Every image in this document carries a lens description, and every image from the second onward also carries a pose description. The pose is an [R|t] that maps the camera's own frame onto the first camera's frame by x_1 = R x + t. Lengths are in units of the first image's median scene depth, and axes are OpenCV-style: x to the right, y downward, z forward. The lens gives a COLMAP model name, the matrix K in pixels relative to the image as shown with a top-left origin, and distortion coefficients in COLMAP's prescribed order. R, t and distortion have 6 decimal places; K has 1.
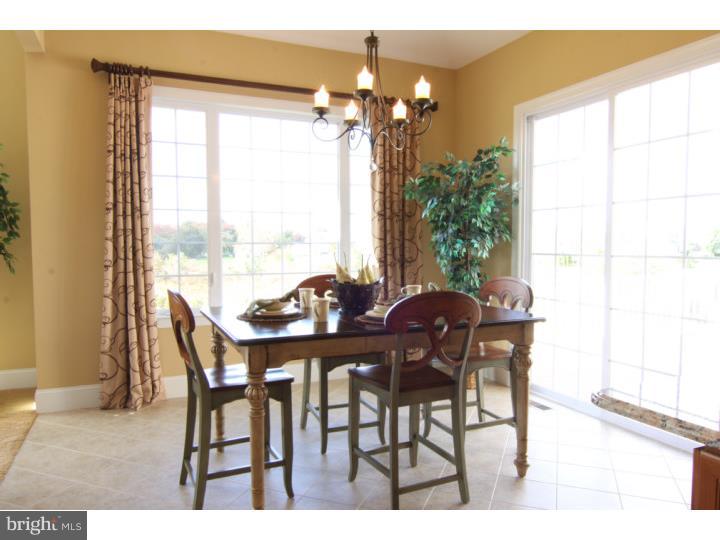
lens RADIAL K [[518.9, 0, 360.0], [0, 518.9, 270.0], [0, 0, 1]] dist [-0.003335, -0.003514]
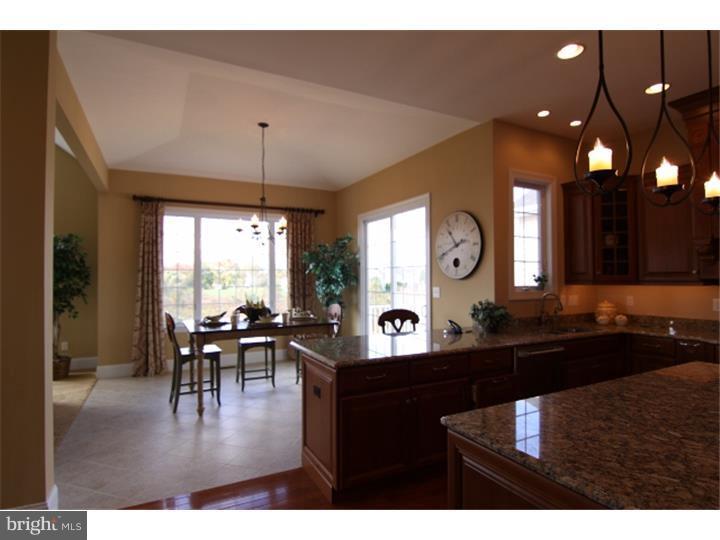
lens RADIAL K [[383.9, 0, 355.8], [0, 383.9, 270.2], [0, 0, 1]] dist [-0.020769, -0.003182]
pose [[0.997805, -0.002910, 0.066162, 0.218817], [0.007634, 0.997429, -0.071258, -0.011504], [-0.065784, 0.071607, 0.995261, -0.453815]]
